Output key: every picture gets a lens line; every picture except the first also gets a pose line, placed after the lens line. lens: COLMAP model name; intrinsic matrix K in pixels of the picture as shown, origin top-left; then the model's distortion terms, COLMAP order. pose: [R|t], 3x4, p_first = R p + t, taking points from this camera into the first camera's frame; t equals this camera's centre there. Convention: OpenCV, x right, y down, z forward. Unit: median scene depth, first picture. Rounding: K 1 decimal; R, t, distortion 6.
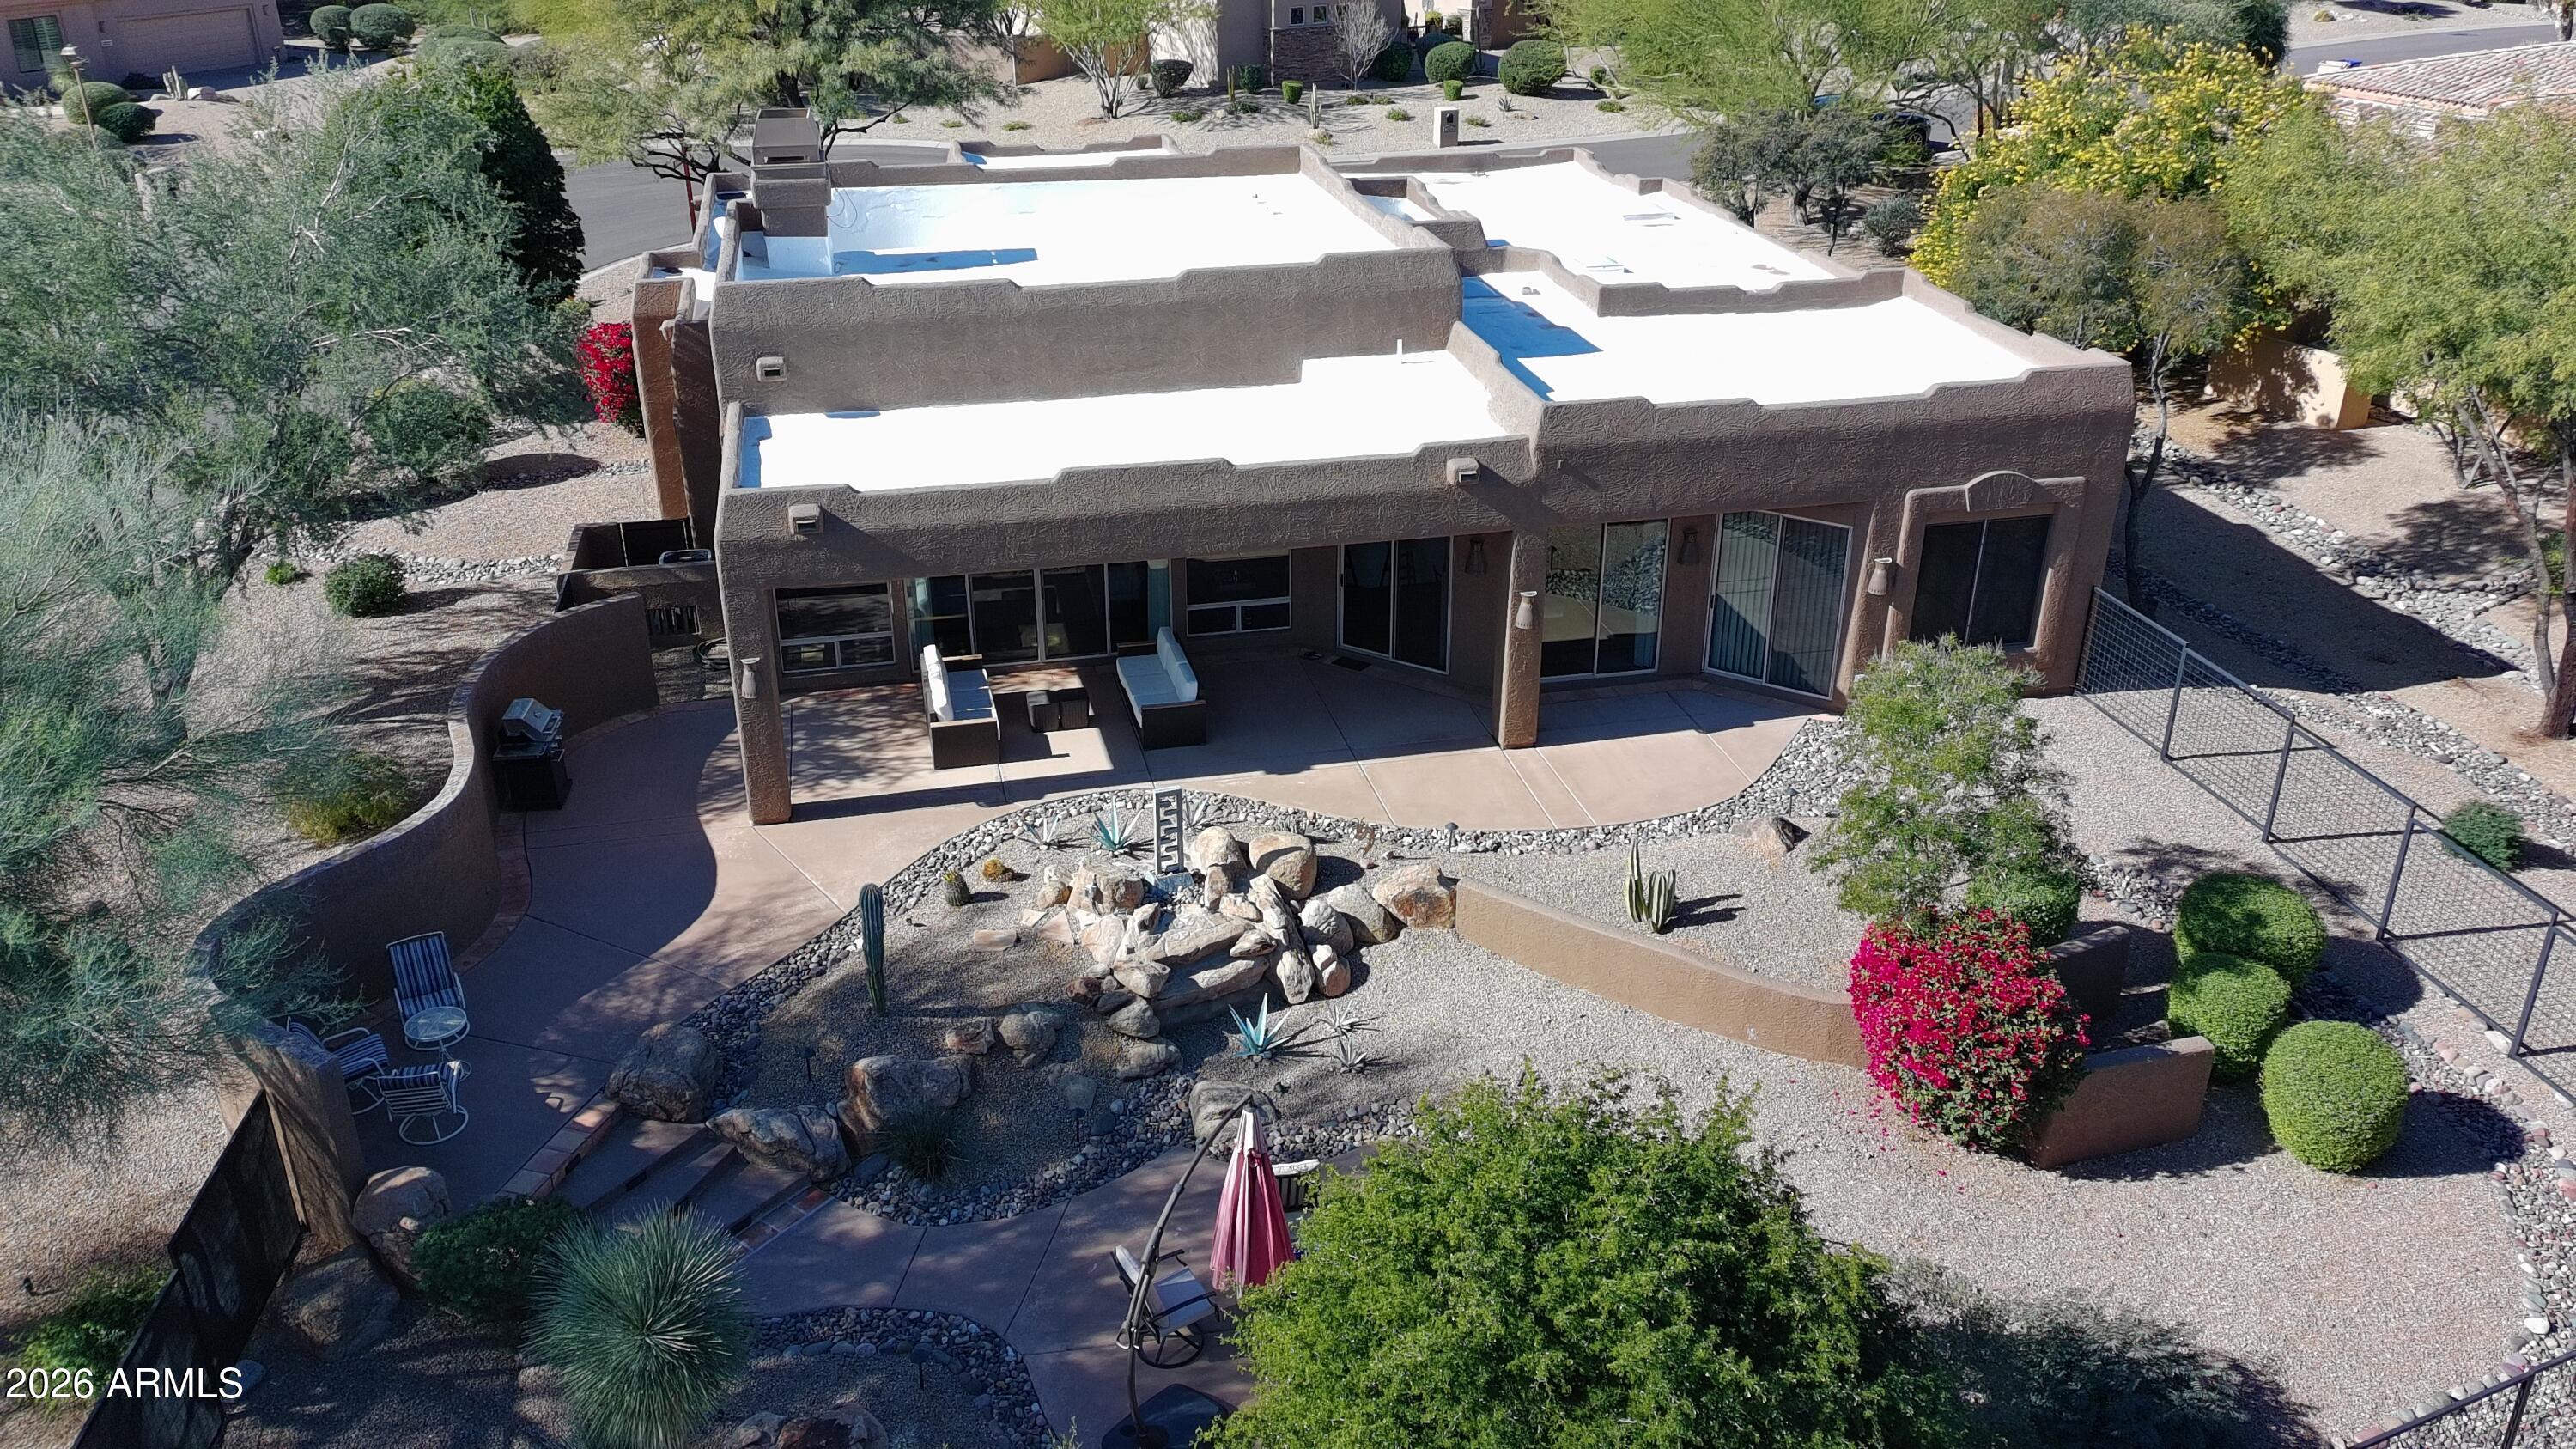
lens RADIAL K [[1866.3, 0, 1288.0], [0, 1866.3, 724.5], [0, 0, 1]] dist [0.051600, -0.043547]
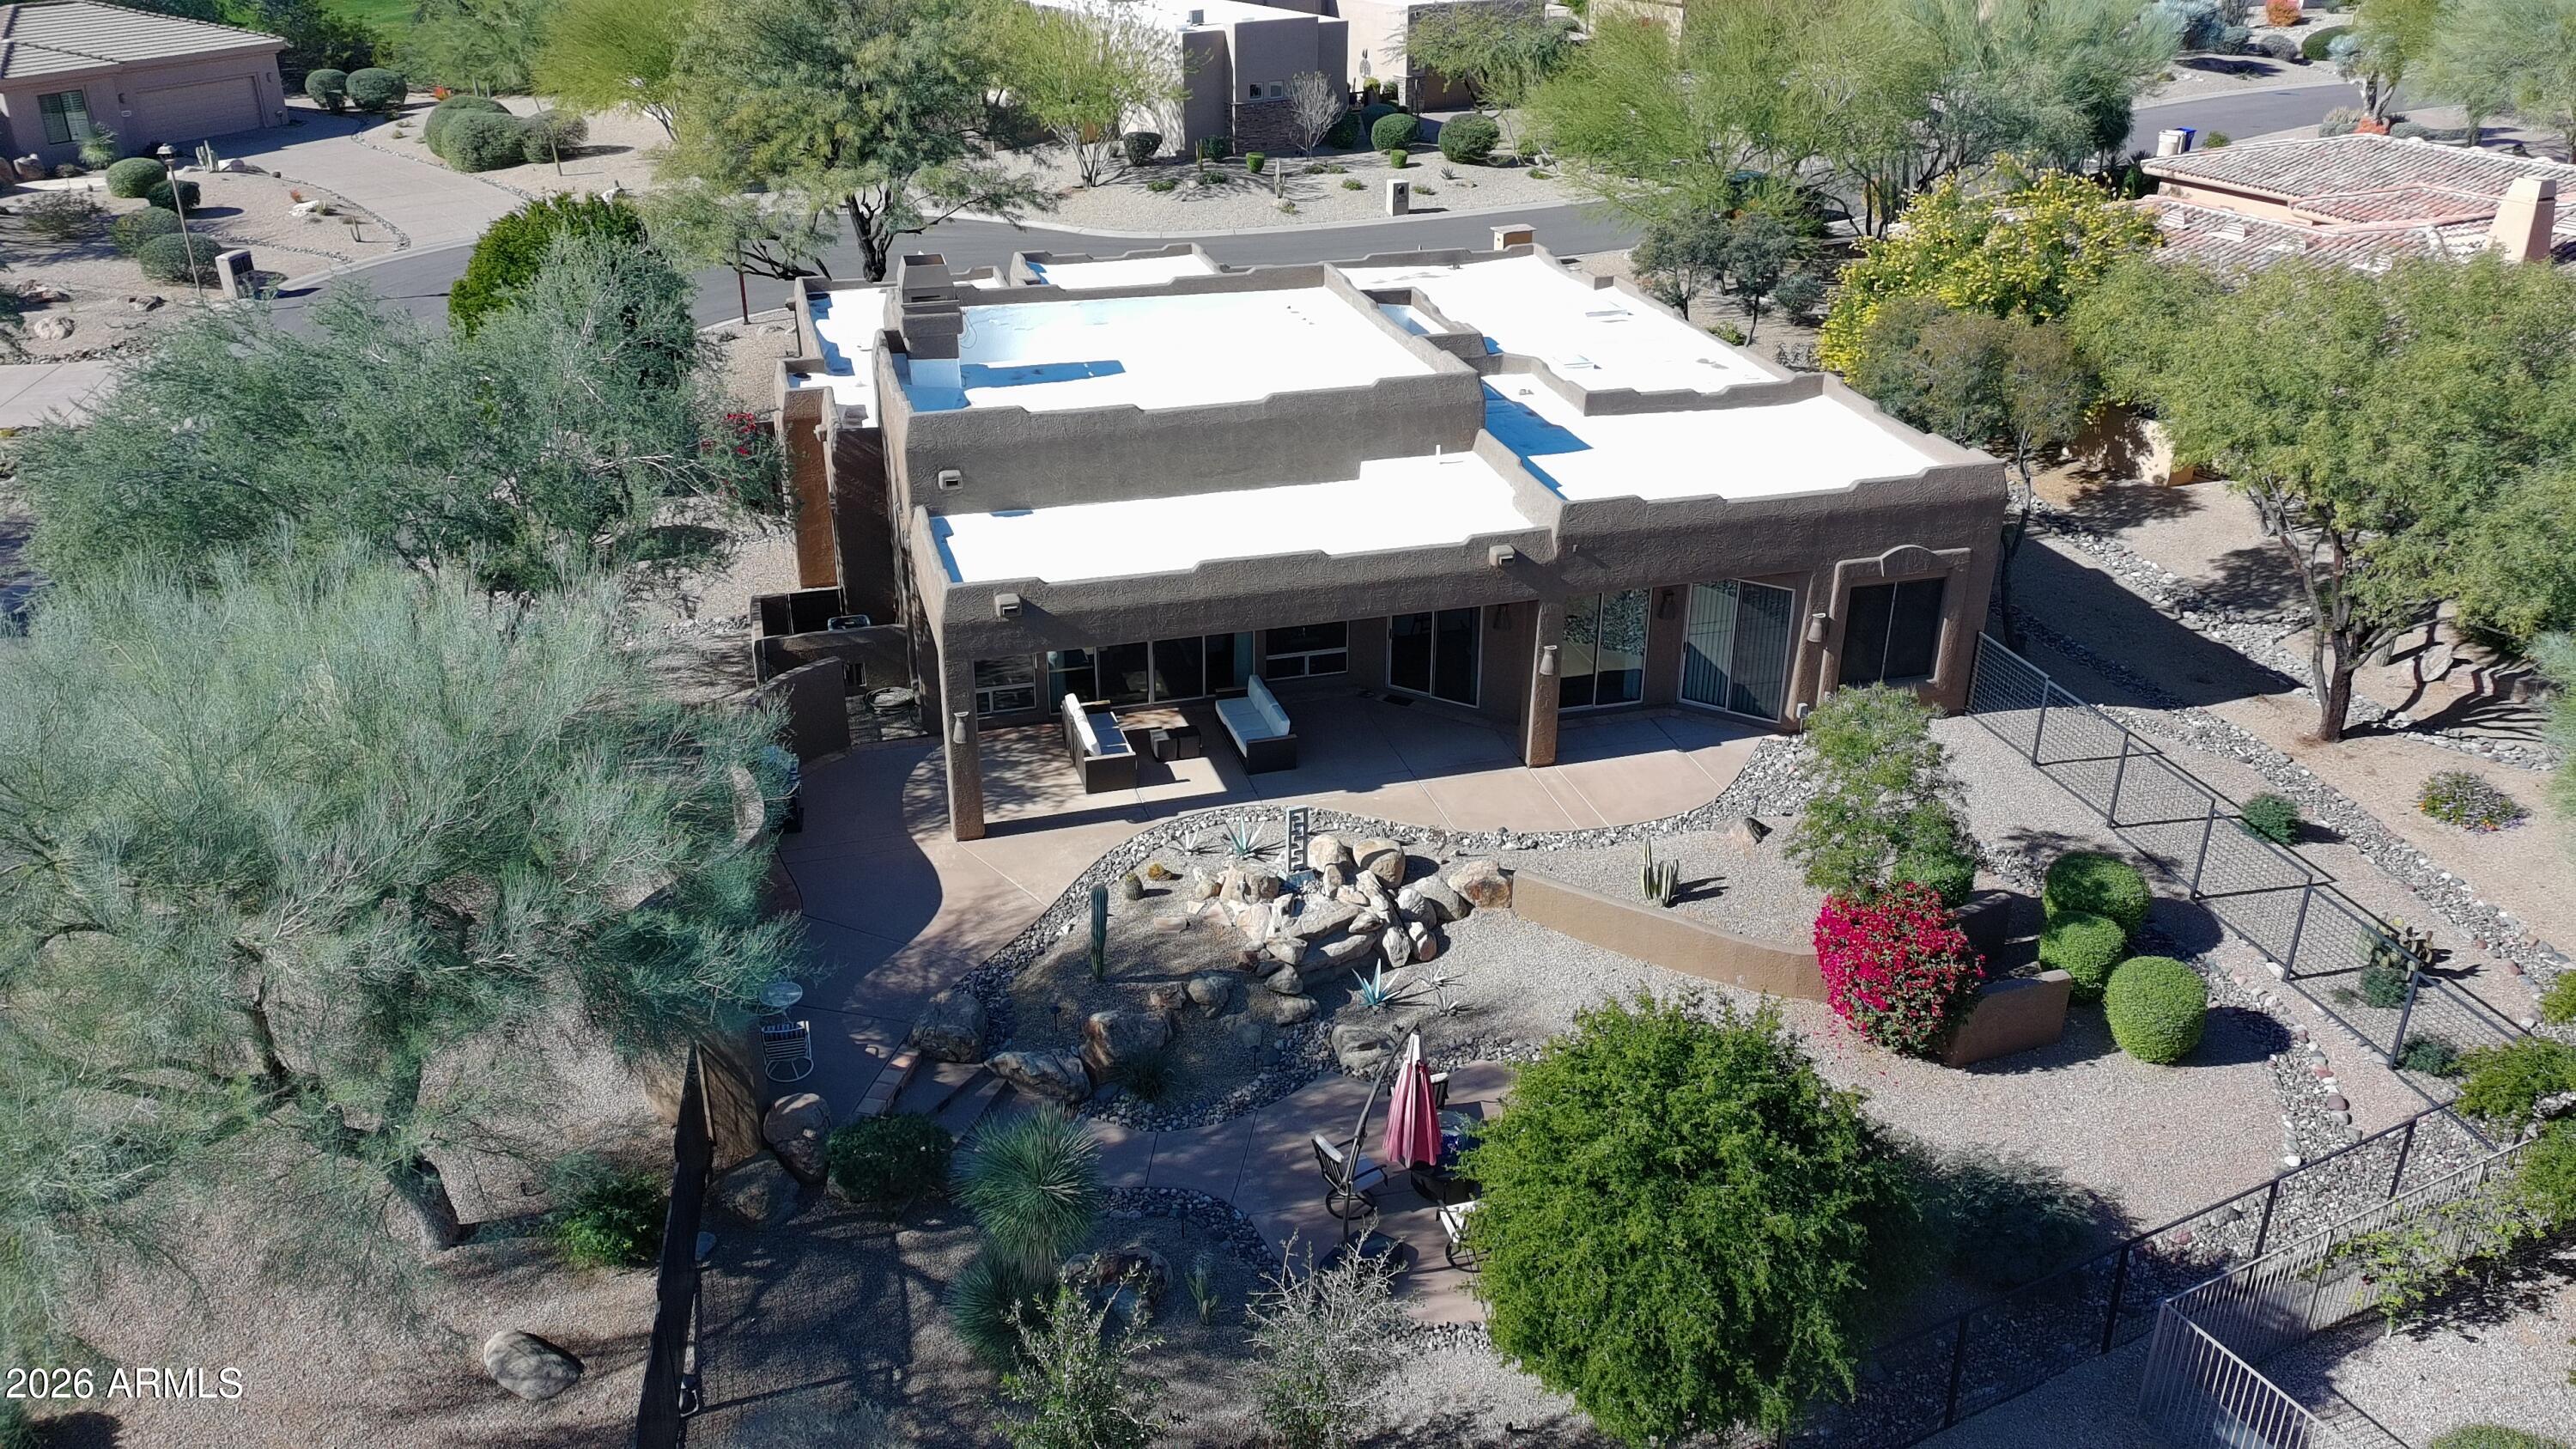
lens RADIAL K [[1859.6, 0, 1288.0], [0, 1859.6, 724.5], [0, 0, 1]] dist [0.038230, 0.001249]
pose [[0.998347, -0.020009, 0.053875, -0.128576], [0.019927, 0.999799, 0.002064, -0.024580], [-0.053906, -0.000987, 0.998546, -0.285251]]
